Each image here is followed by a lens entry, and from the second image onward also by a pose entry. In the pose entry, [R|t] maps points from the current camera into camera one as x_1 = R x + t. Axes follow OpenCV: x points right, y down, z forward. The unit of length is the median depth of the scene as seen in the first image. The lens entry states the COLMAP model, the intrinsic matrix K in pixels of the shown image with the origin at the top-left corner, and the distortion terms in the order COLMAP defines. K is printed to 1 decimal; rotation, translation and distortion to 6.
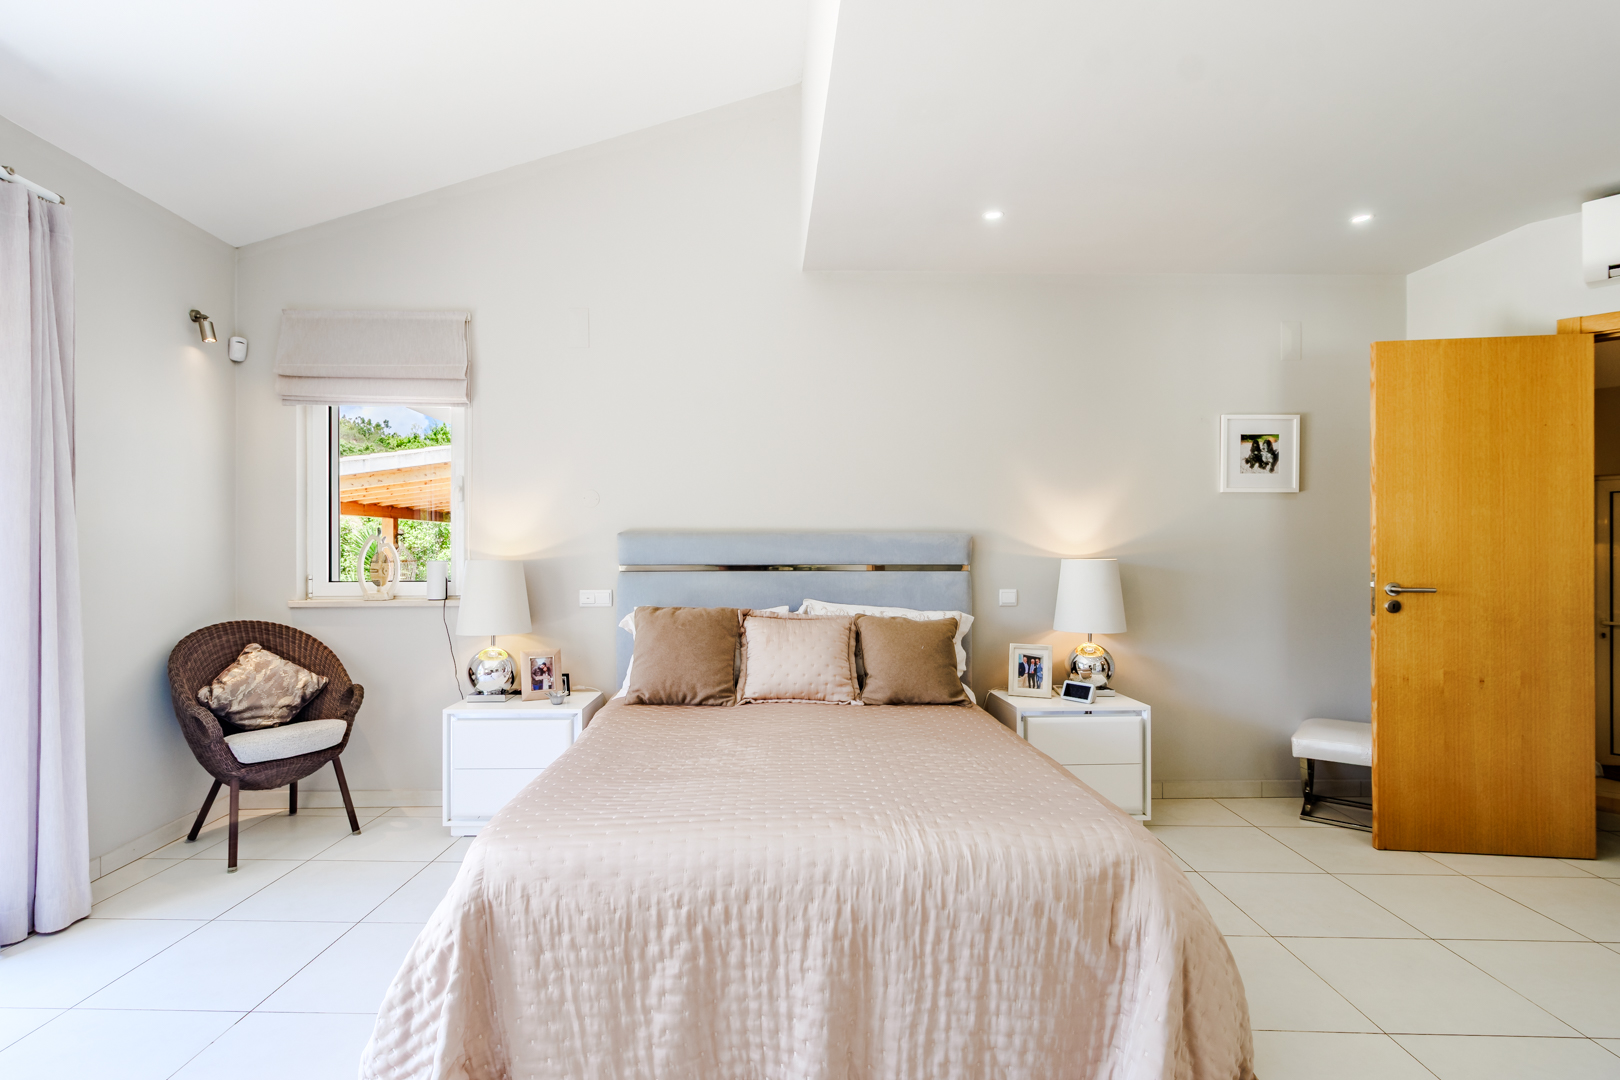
lens RADIAL K [[782.3, 0, 811.4], [0, 782.3, 554.6], [0, 0, 1]] dist [0.004919, 0.000974]
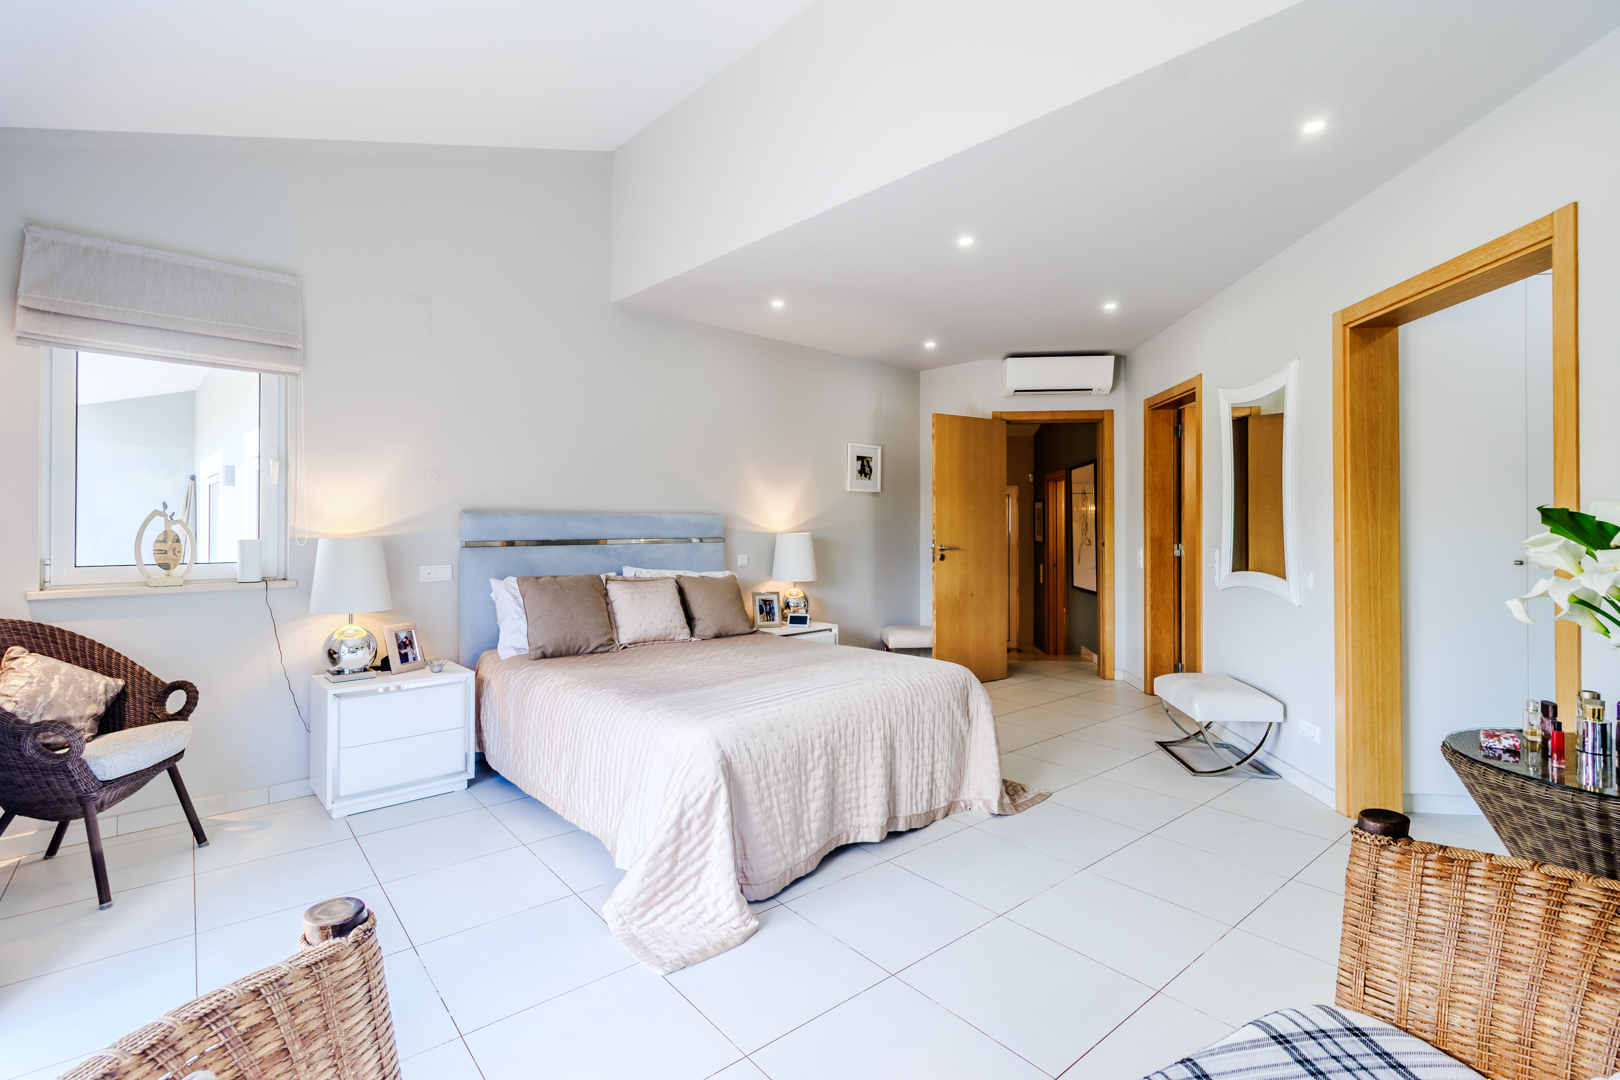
lens RADIAL K [[756.9, 0, 795.2], [0, 756.9, 526.8], [0, 0, 1]] dist [0.008567, -0.000453]
pose [[0.749981, -0.000821, 0.661458, -0.688315], [0.004801, 0.999980, -0.004203, -0.000298], [-0.661442, 0.006328, 0.749970, -0.105997]]
